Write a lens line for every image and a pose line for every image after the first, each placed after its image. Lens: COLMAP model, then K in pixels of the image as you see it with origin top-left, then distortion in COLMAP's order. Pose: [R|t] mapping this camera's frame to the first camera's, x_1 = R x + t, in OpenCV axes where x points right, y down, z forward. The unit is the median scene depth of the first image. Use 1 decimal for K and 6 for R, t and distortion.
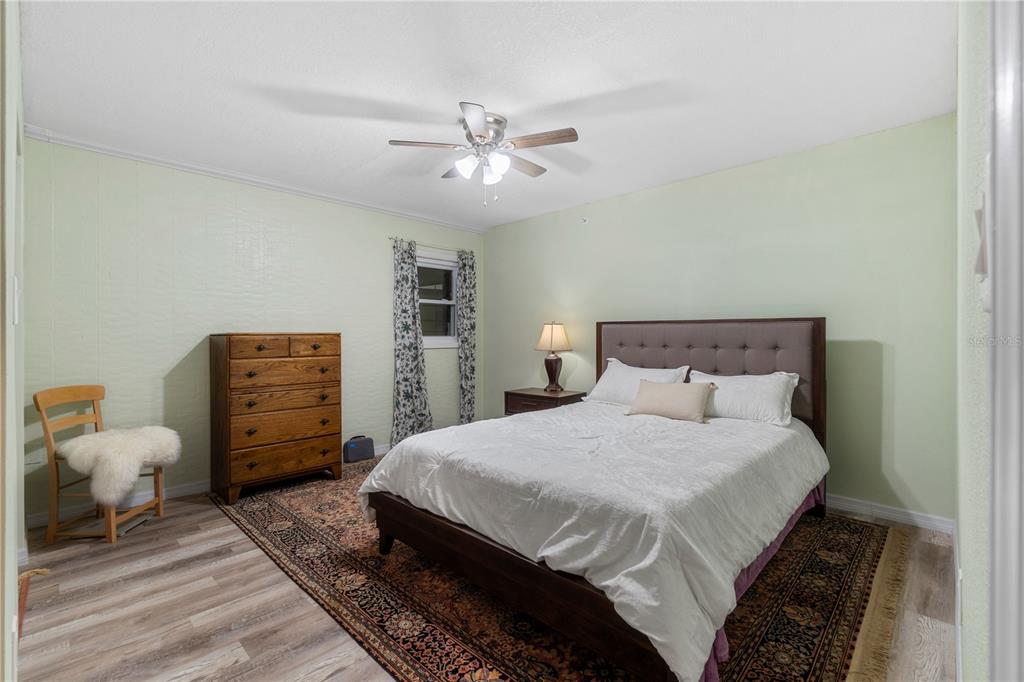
lens RADIAL K [[454.2, 0, 511.6], [0, 454.2, 335.7], [0, 0, 1]] dist [-0.000624, 0.000196]
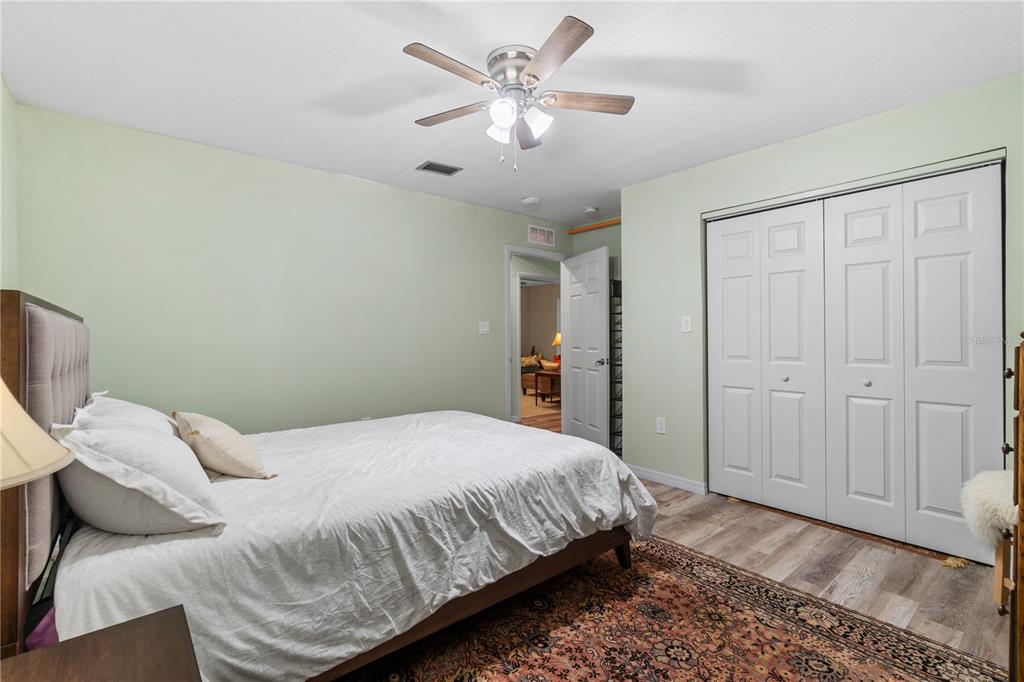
lens RADIAL K [[454.2, 0, 512.6], [0, 454.2, 336.4], [0, 0, 1]] dist [-0.000624, 0.000196]
pose [[-0.993959, 0.005637, 0.109608, -0.152719], [0.006529, 0.999948, 0.007786, -0.010527], [-0.109558, 0.008454, -0.993944, 1.968806]]
